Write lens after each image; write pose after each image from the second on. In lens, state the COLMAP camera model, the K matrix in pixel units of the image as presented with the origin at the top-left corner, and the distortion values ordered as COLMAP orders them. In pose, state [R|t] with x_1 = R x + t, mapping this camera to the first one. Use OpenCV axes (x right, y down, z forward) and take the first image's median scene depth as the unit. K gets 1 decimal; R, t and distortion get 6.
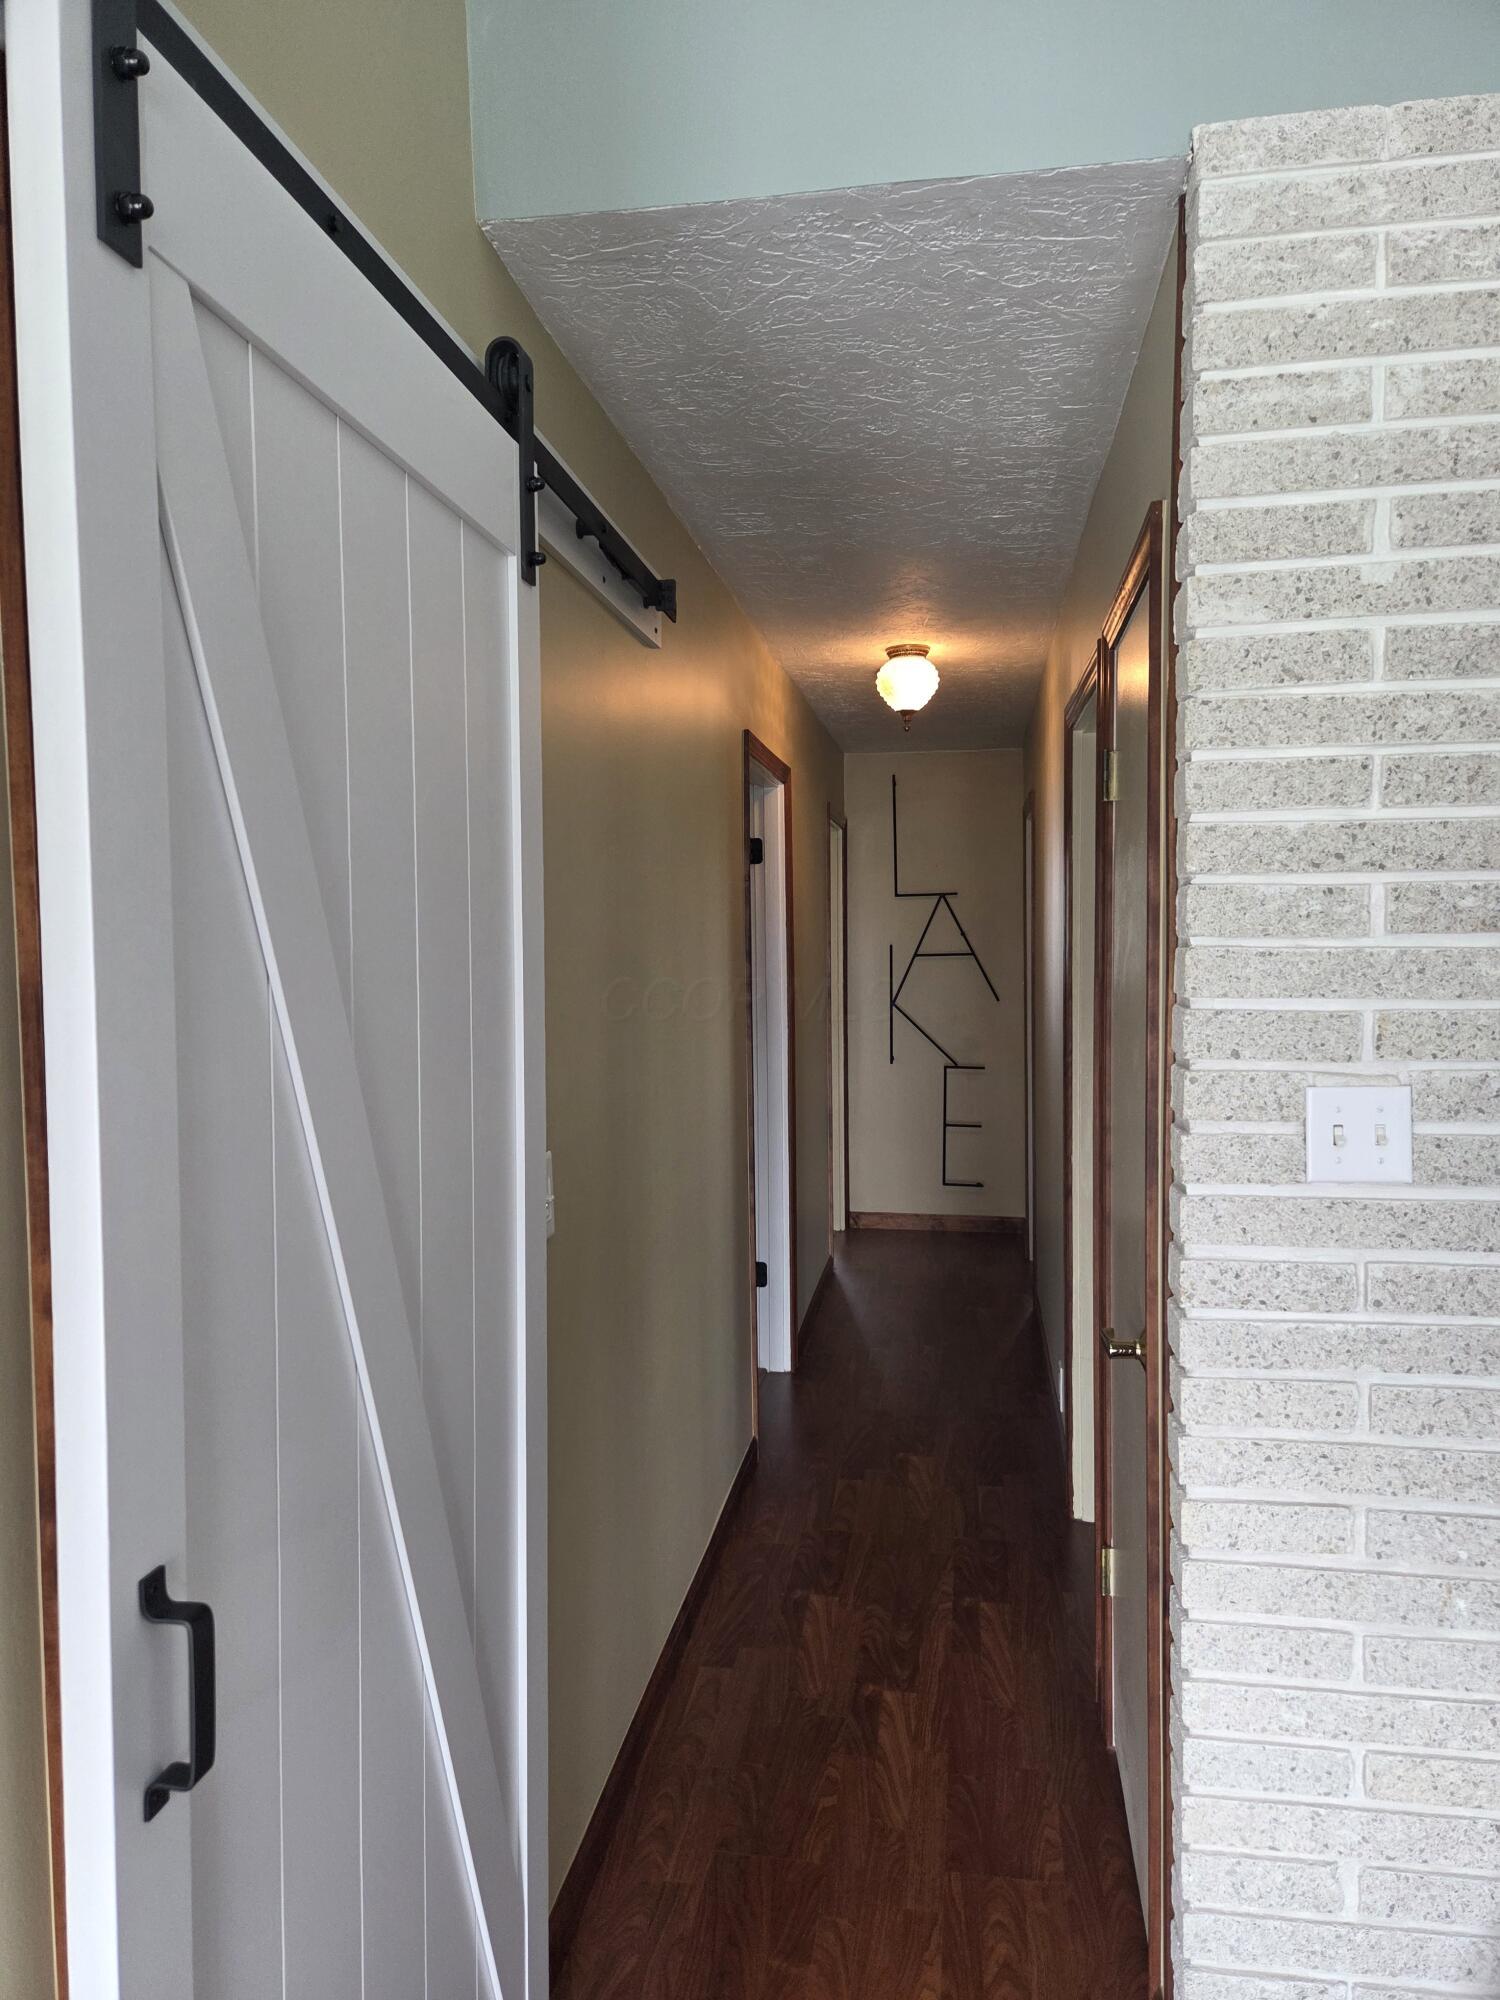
lens RADIAL K [[1331.4, 0, 750.0], [0, 1331.4, 1000.0], [0, 0, 1]] dist [0.036285, -0.002564]
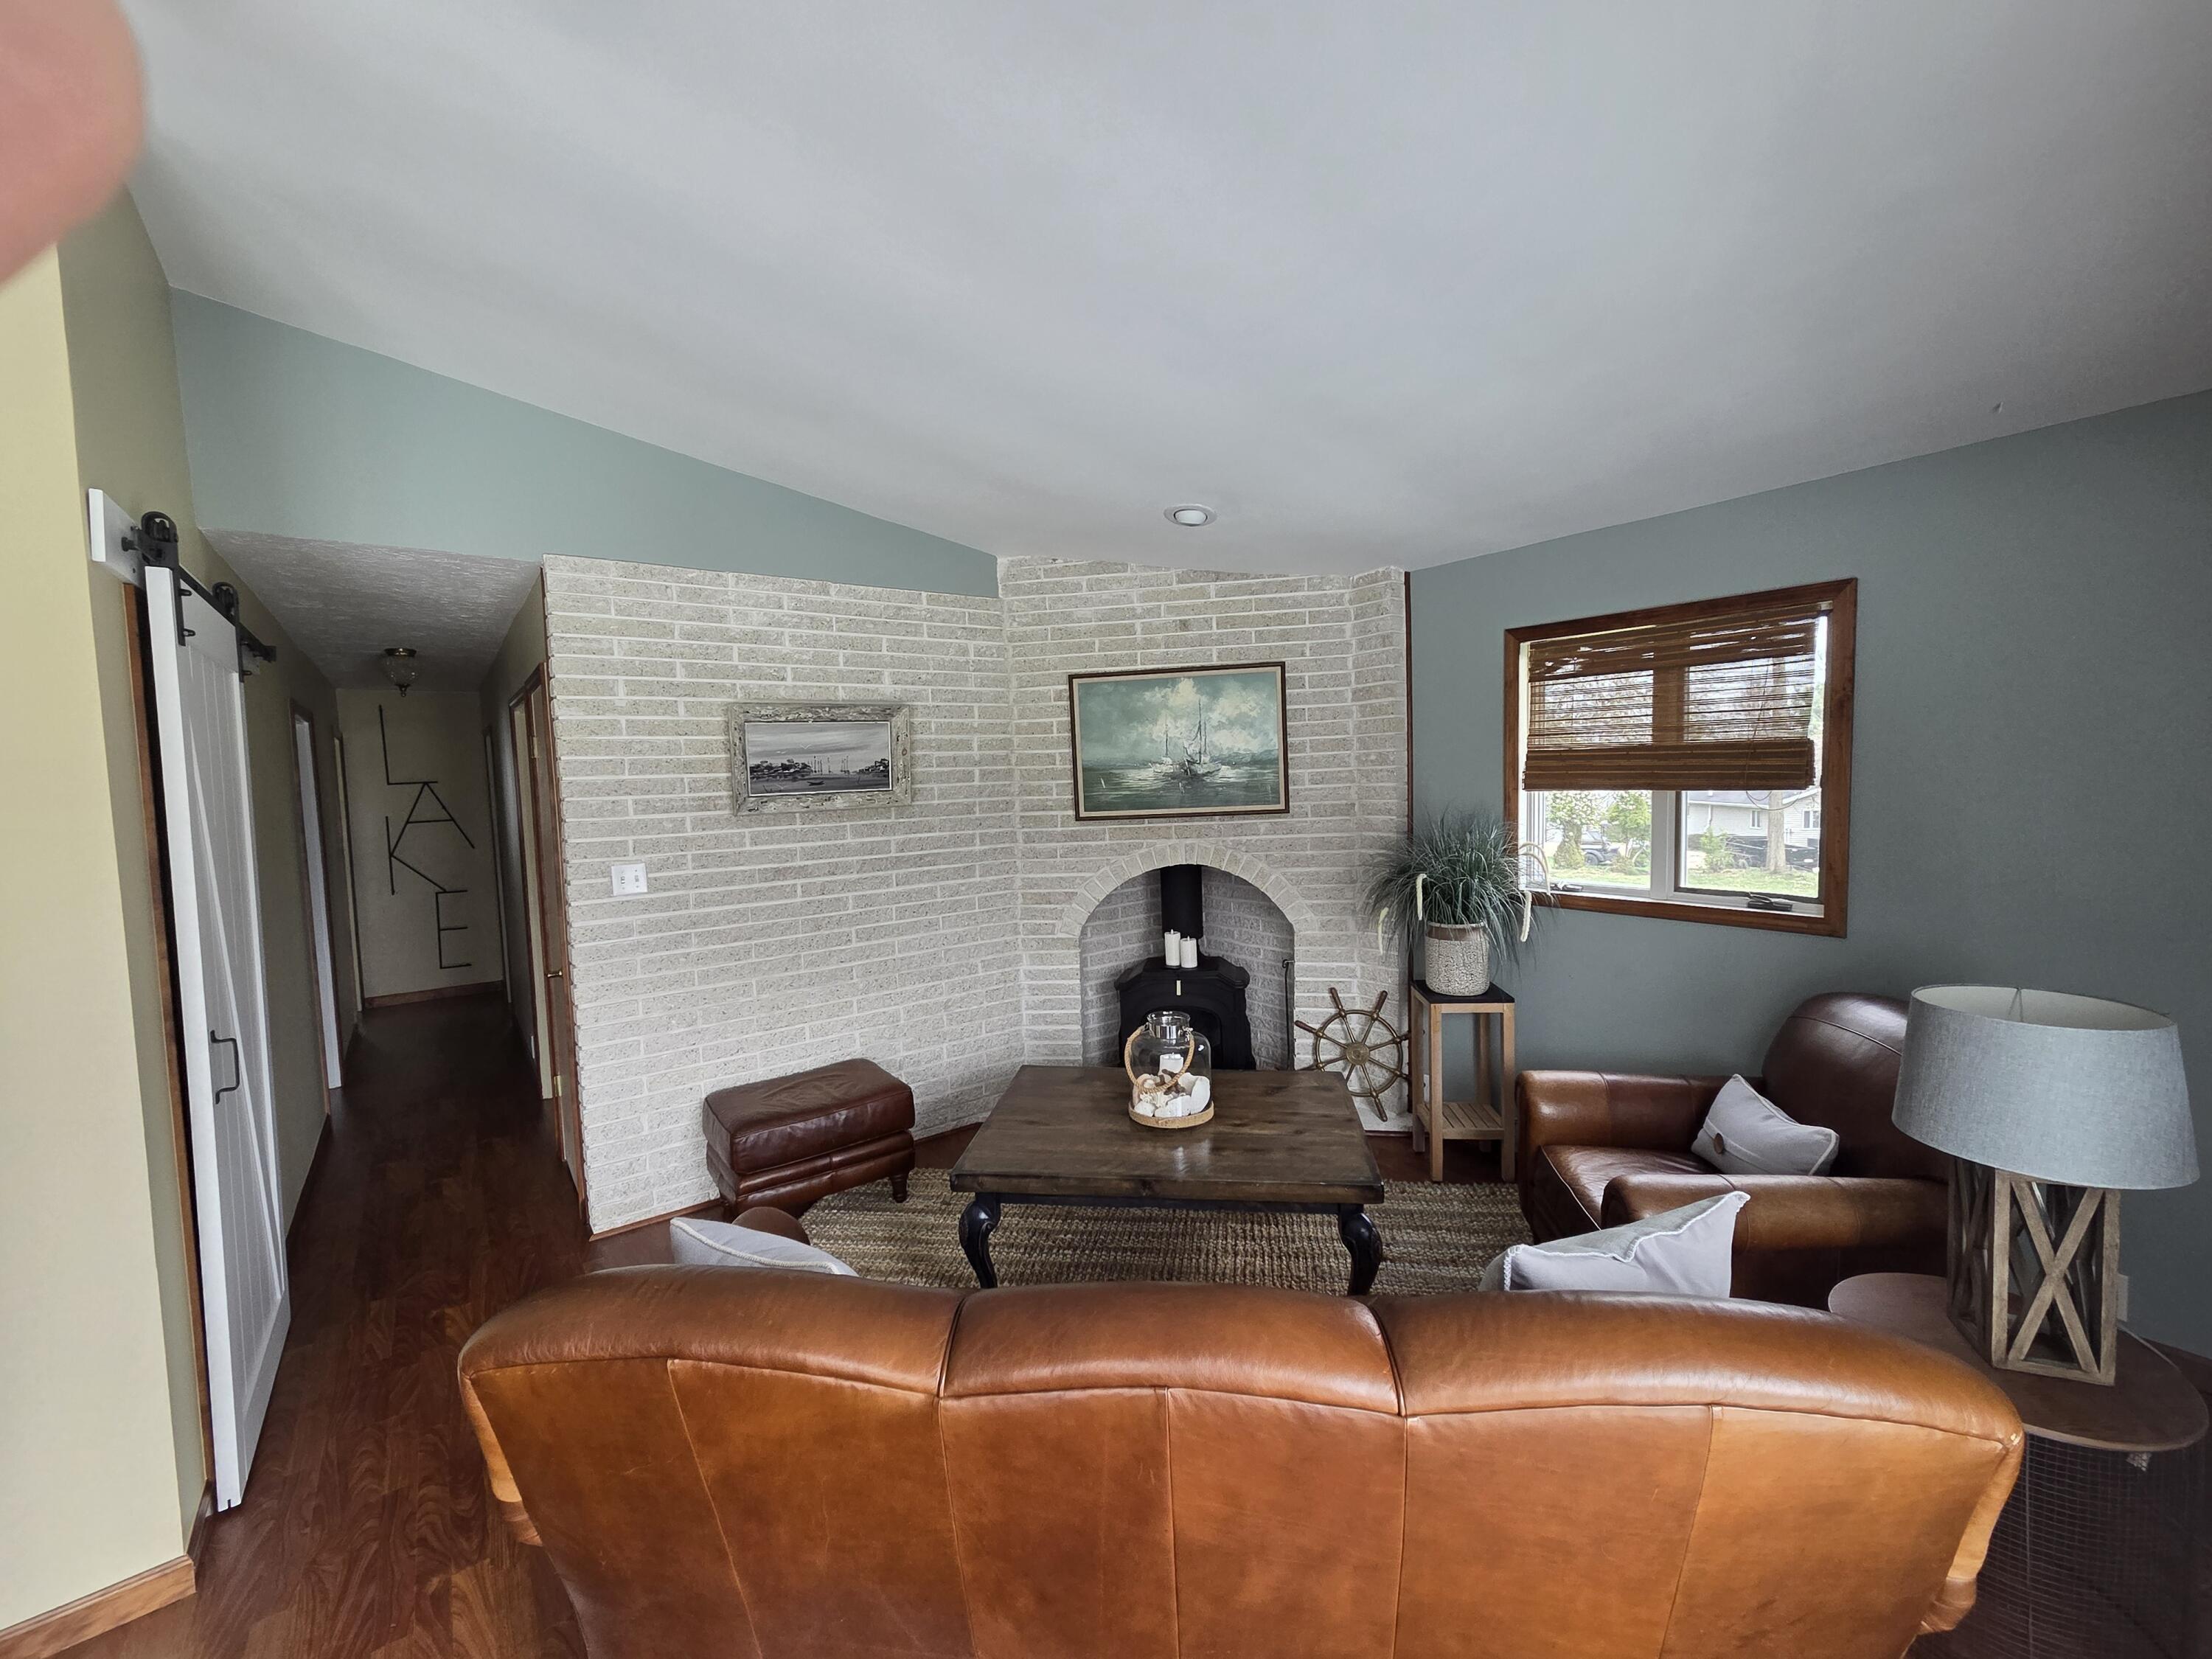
lens RADIAL K [[908.1, 0, 1106.0], [0, 908.1, 829.5], [0, 0, 1]] dist [0.000266, 0.003967]
pose [[0.693961, -0.059248, 0.717570, -0.284349], [0.062376, 0.997809, 0.022063, 0.006803], [-0.717305, 0.029449, 0.696137, -1.256409]]
